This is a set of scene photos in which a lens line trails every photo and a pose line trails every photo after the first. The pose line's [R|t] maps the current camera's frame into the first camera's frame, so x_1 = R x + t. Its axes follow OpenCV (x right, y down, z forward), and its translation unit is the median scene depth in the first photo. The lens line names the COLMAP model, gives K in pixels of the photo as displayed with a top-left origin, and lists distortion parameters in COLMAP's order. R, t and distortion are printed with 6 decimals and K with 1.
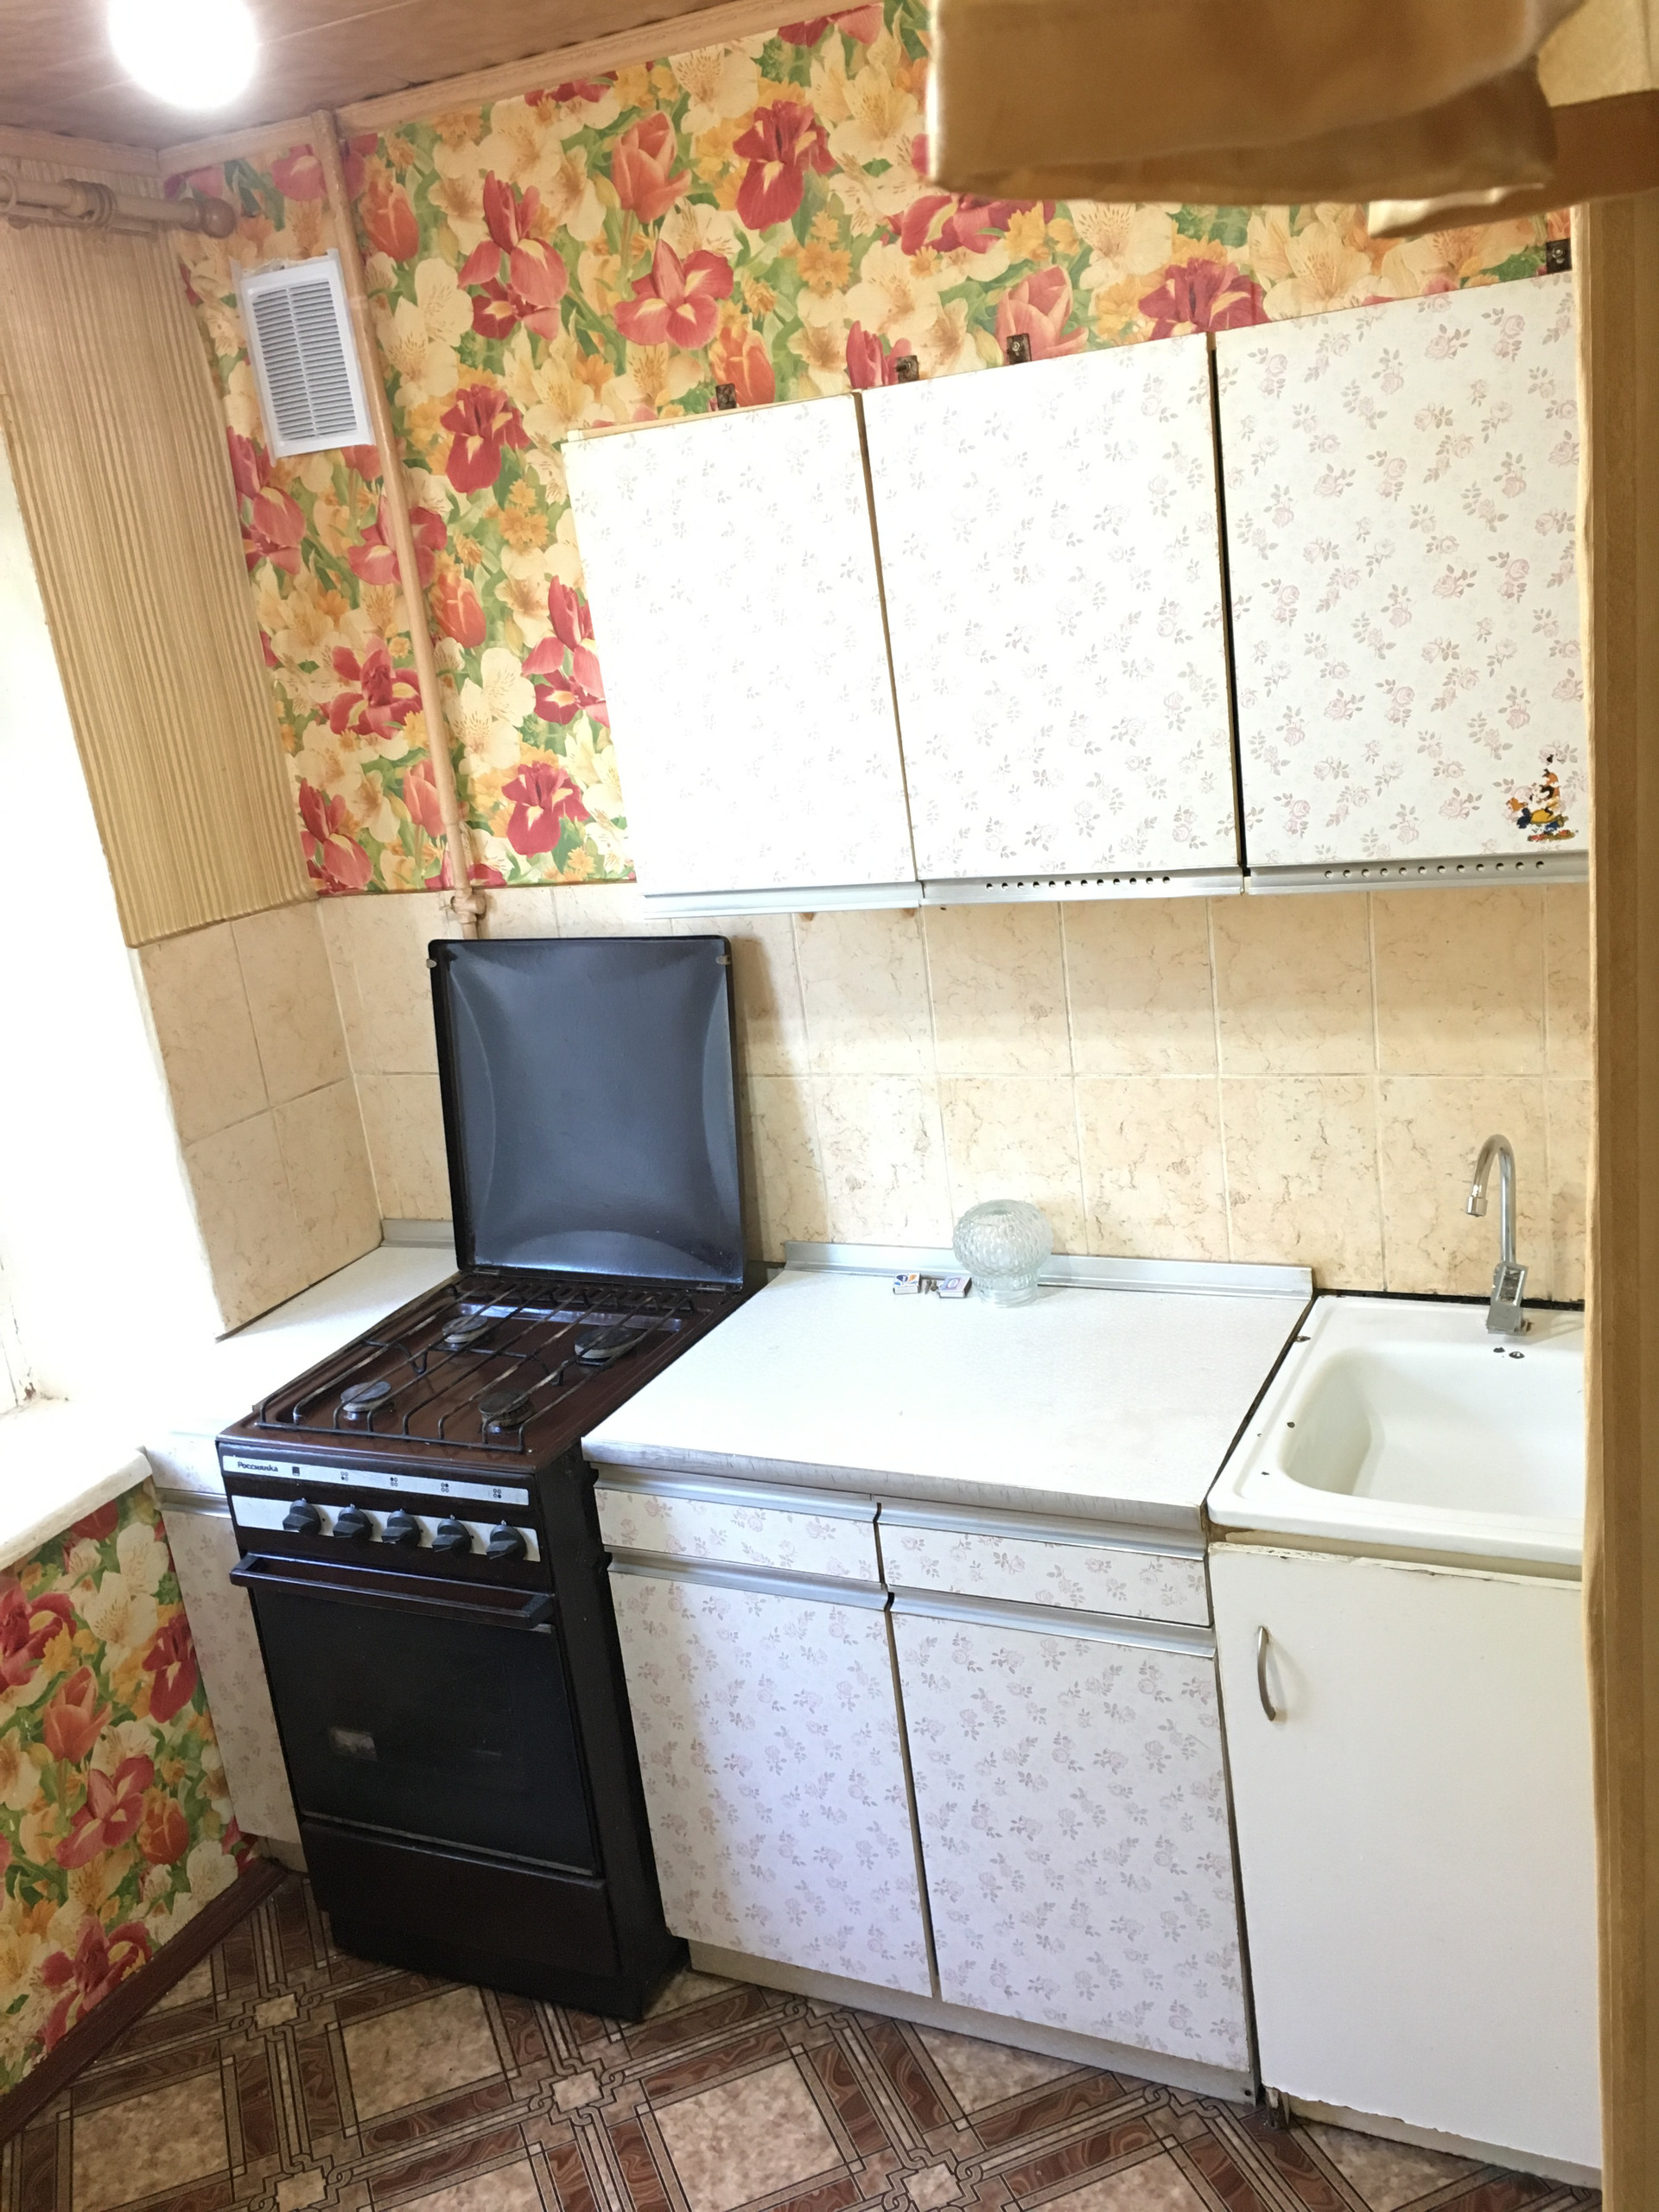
lens RADIAL K [[1891.4, 0, 829.5], [0, 1891.4, 1106.0], [0, 0, 1]] dist [0.096299, -0.134687]
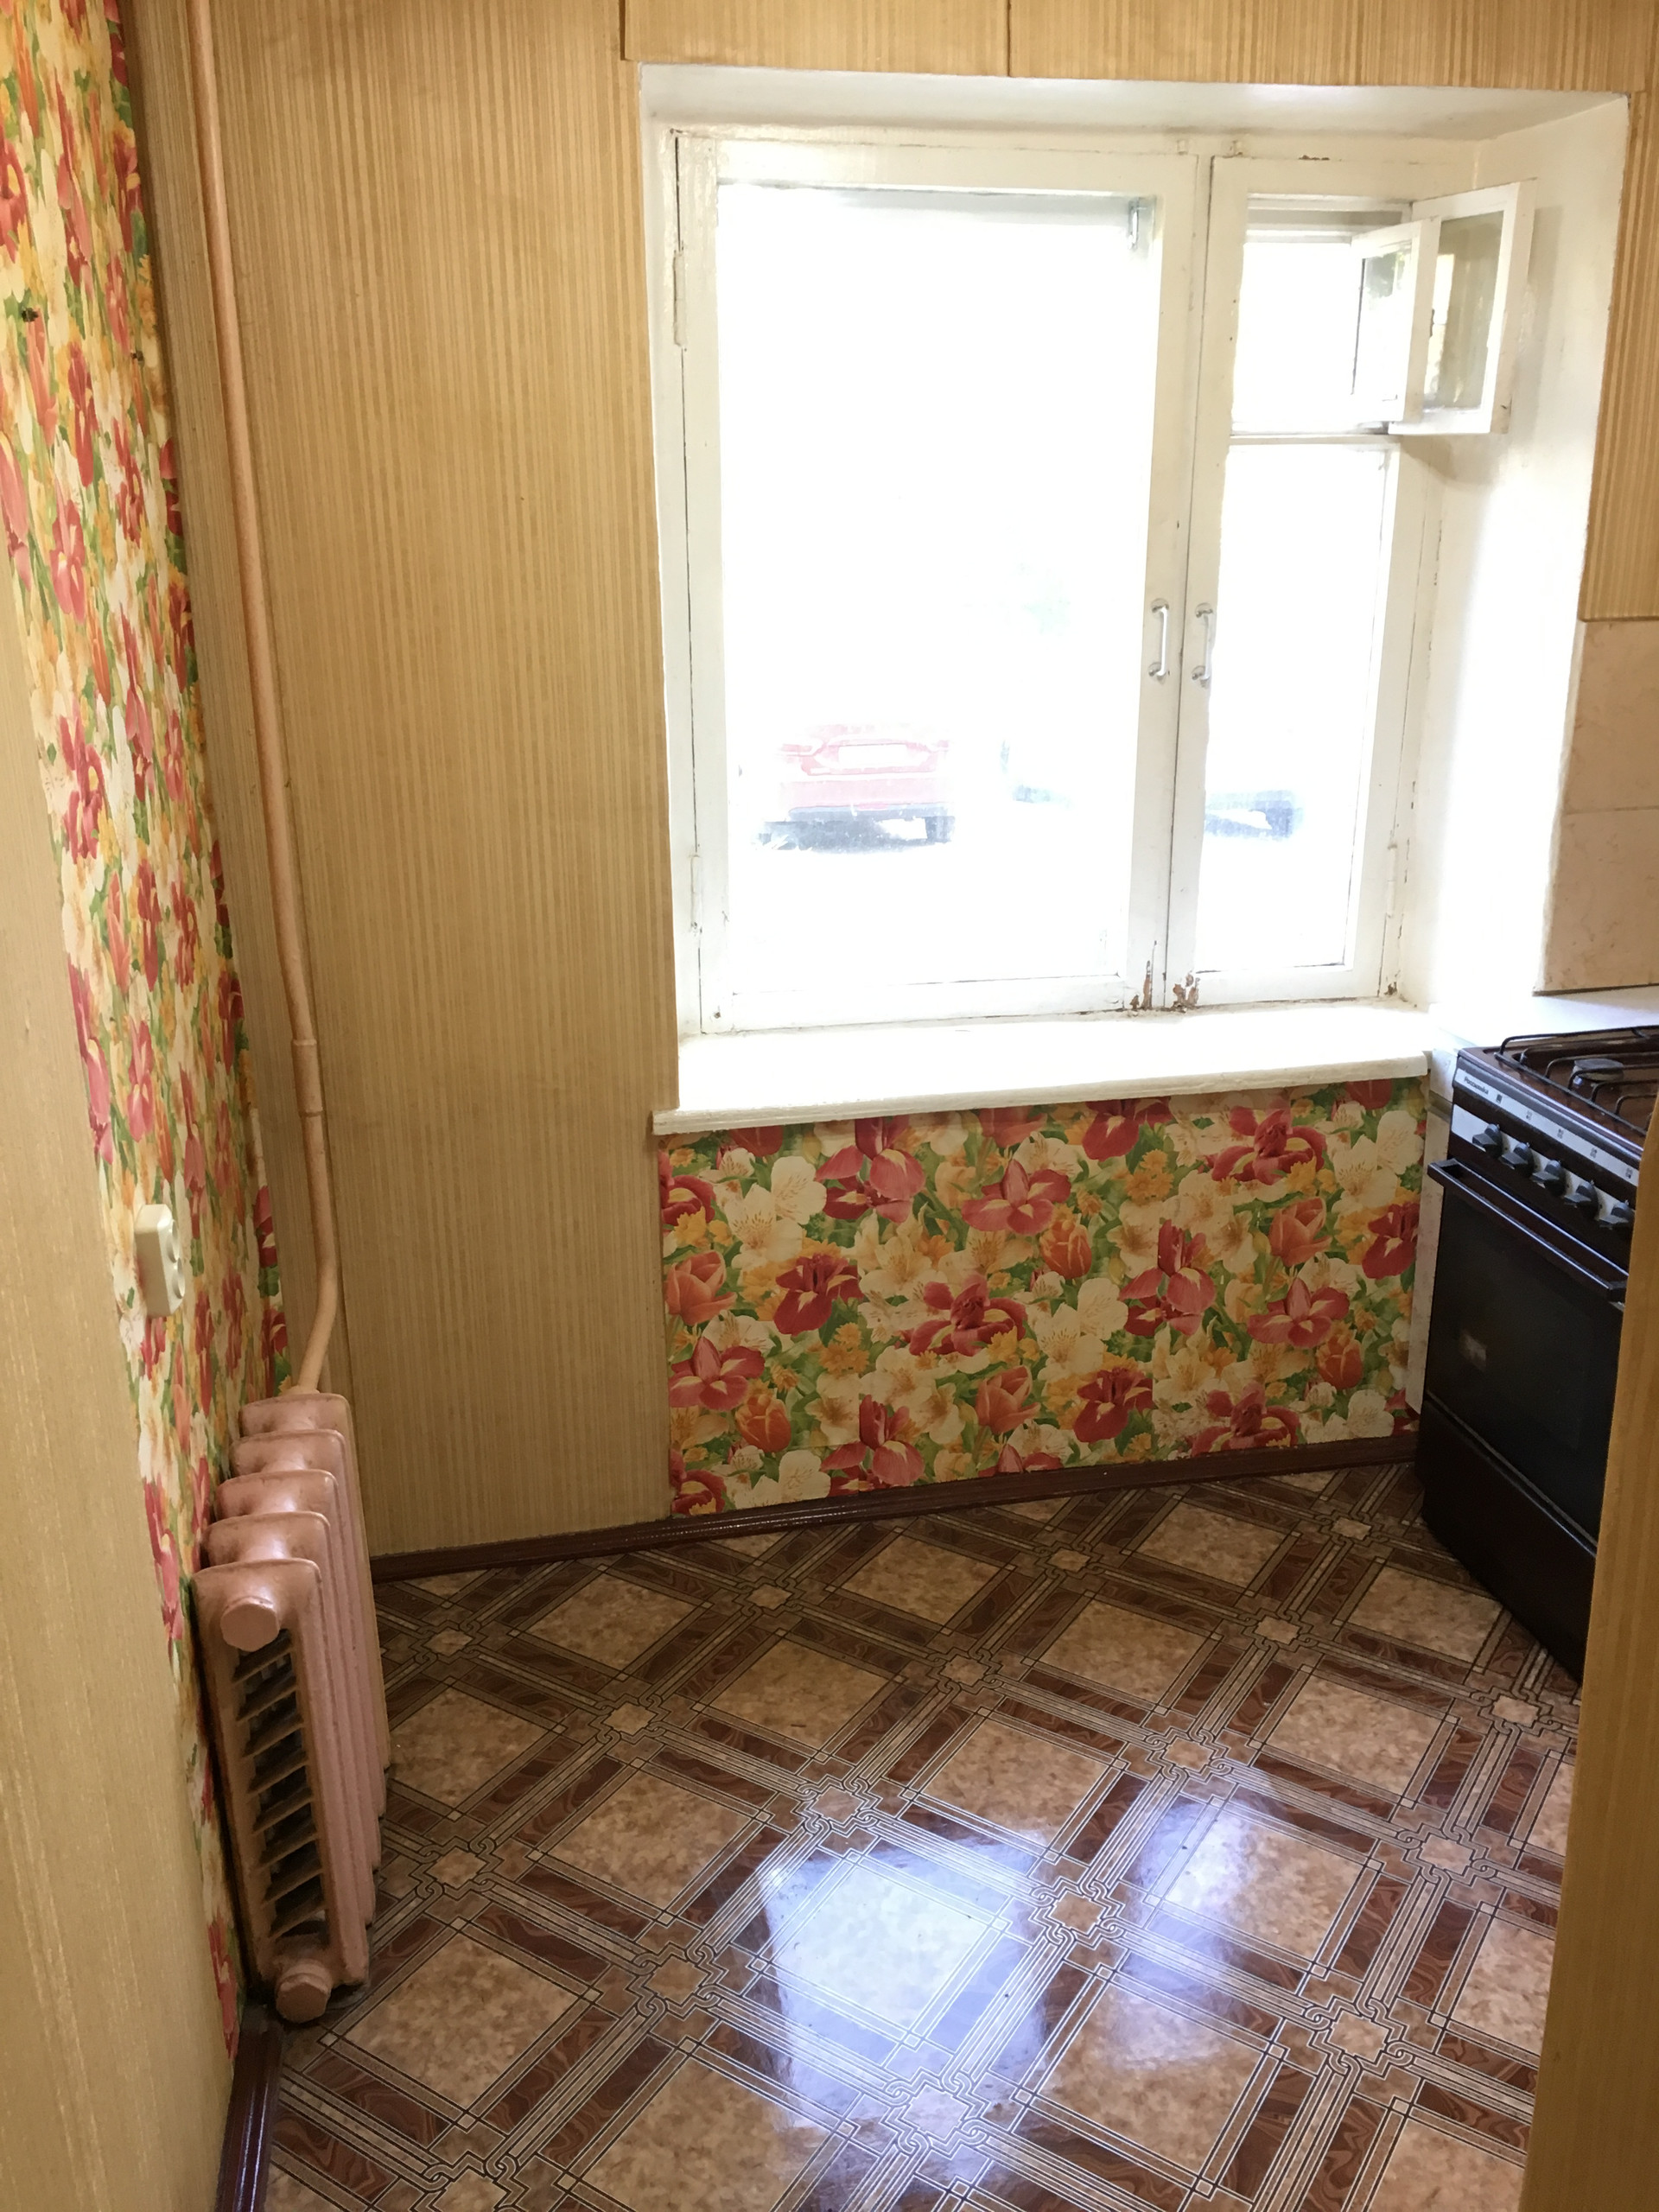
lens RADIAL K [[1891.4, 0, 829.5], [0, 1891.4, 1106.0], [0, 0, 1]] dist [0.096299, -0.134687]
pose [[0.591515, 0.361997, -0.720464, 0.284051], [-0.274732, 0.930568, 0.242004, 0.029385], [0.758046, 0.054785, 0.649897, -0.030189]]
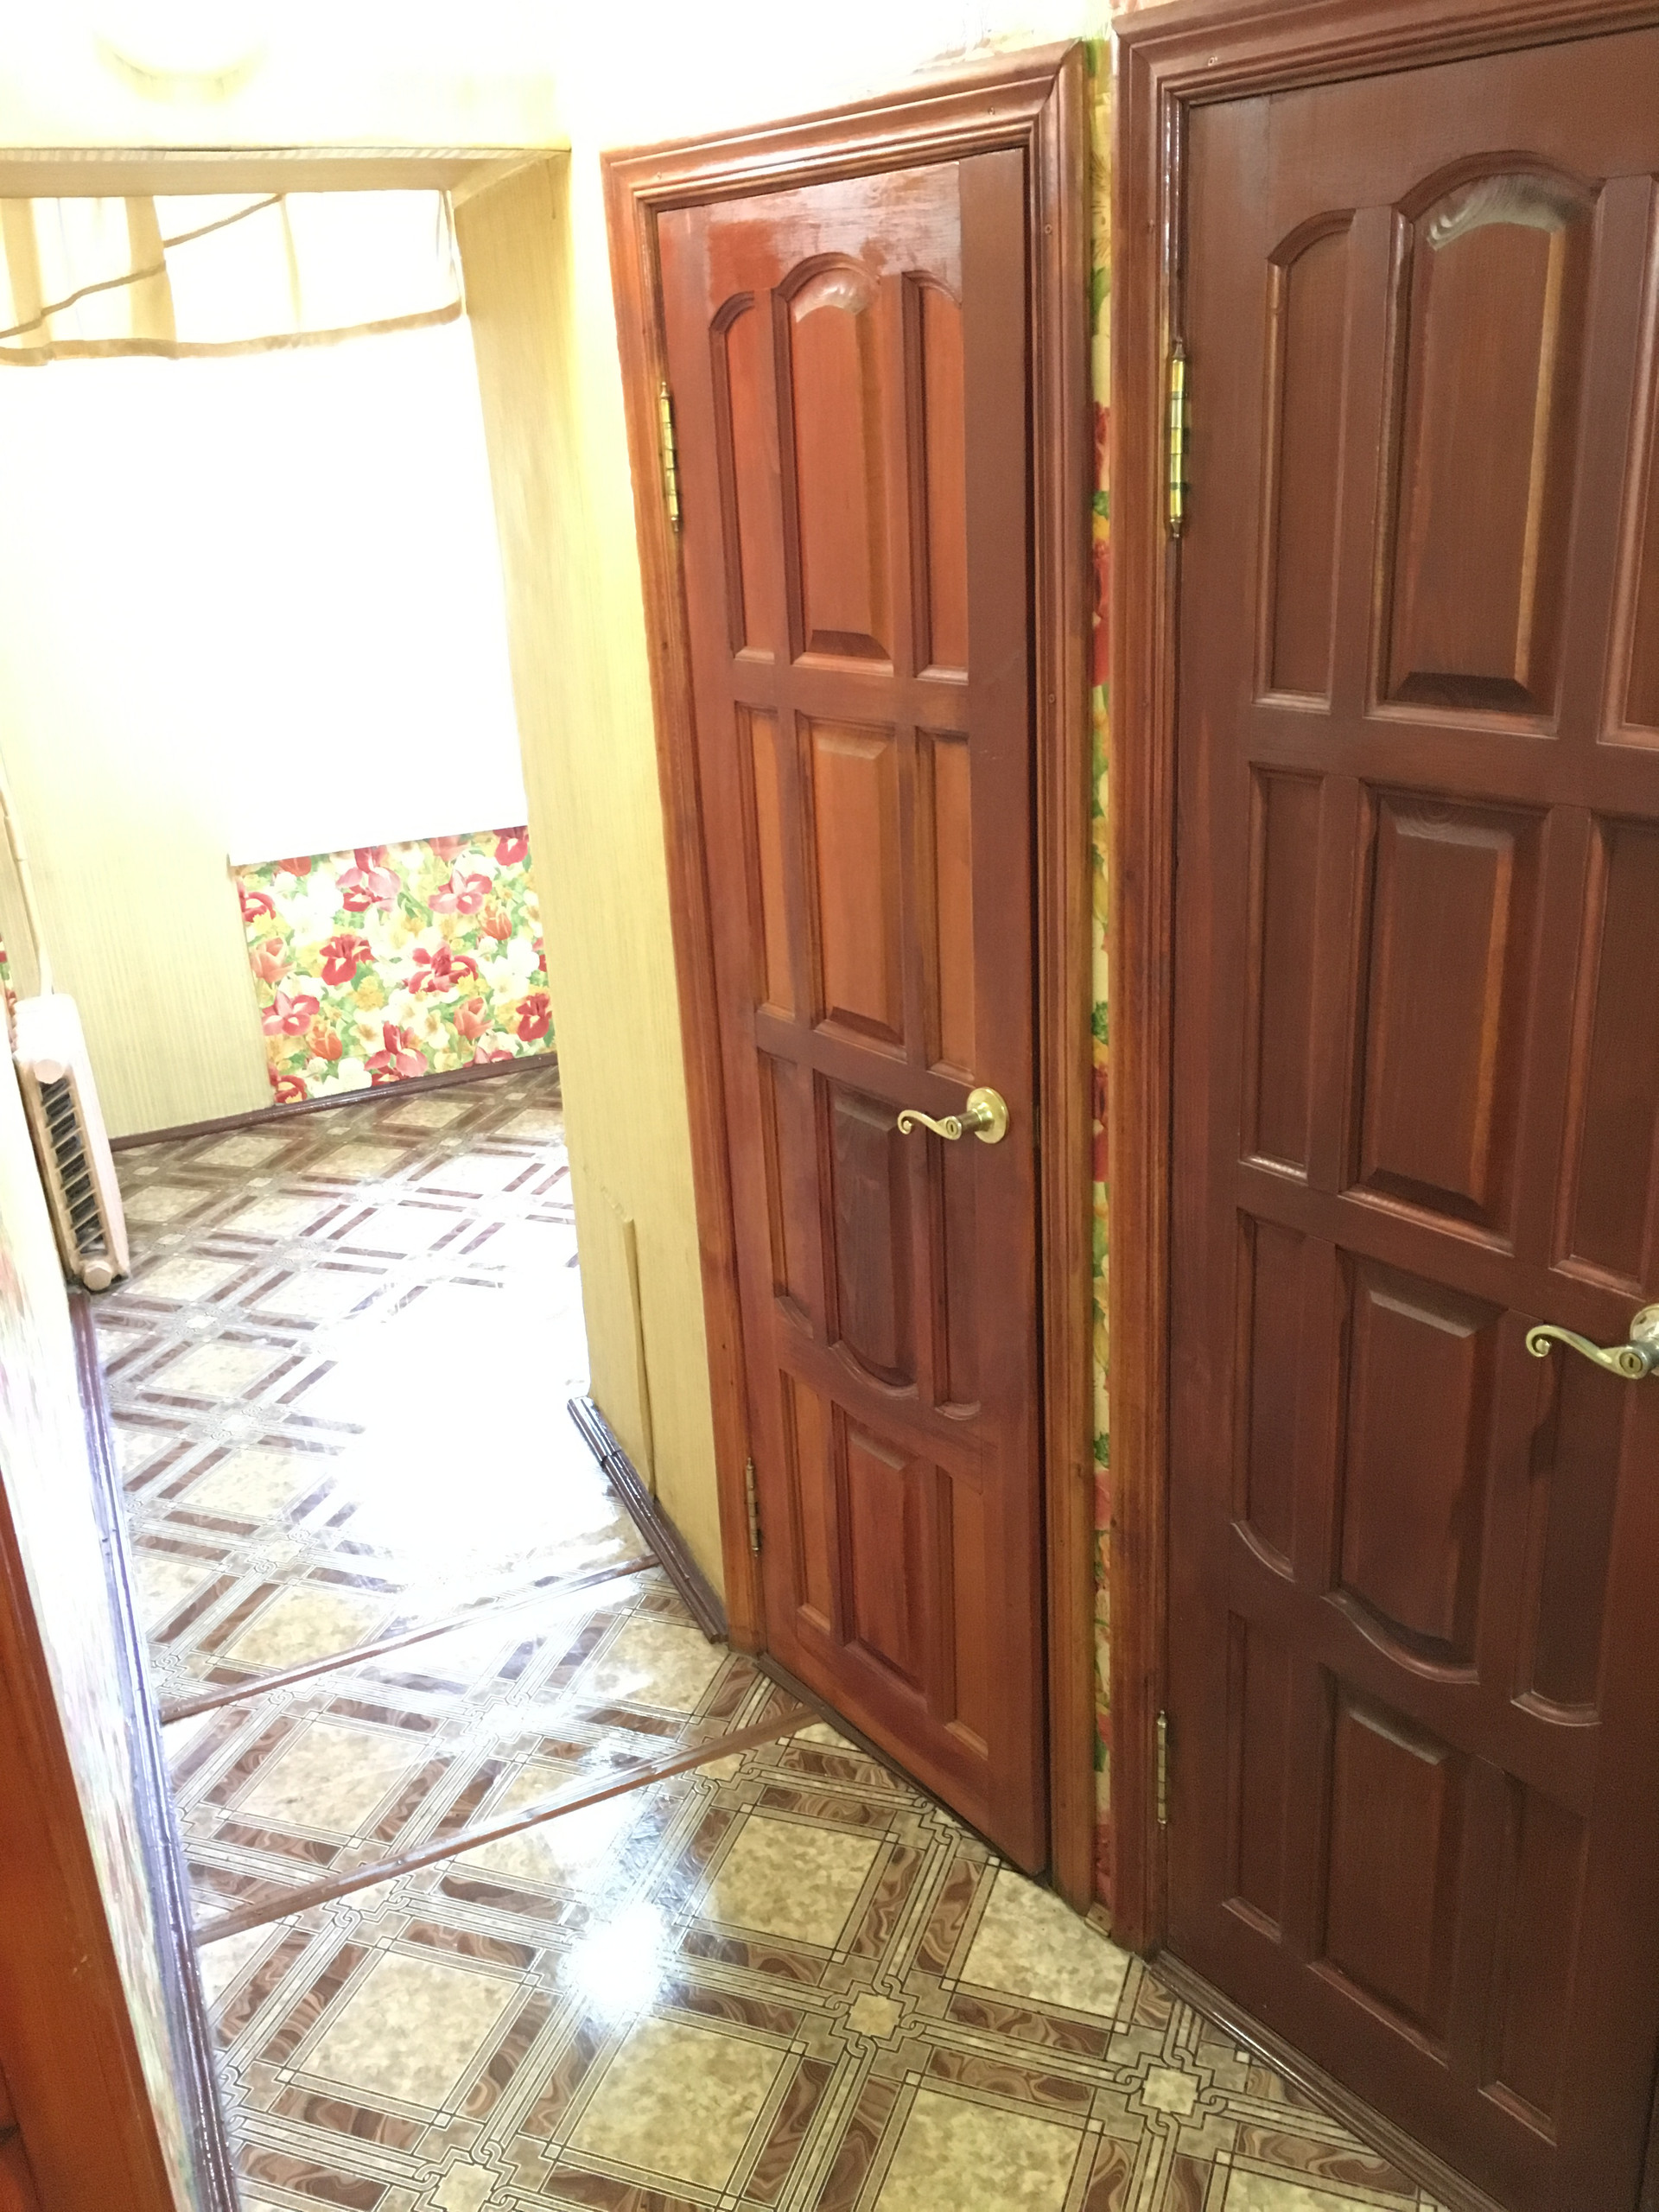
lens RADIAL K [[1891.4, 0, 829.5], [0, 1891.4, 1106.0], [0, 0, 1]] dist [0.096299, -0.134687]
pose [[0.760433, 0.300230, -0.575851, 1.087339], [-0.208529, 0.952648, 0.221308, 0.023506], [0.615027, -0.048208, 0.787031, -0.552783]]
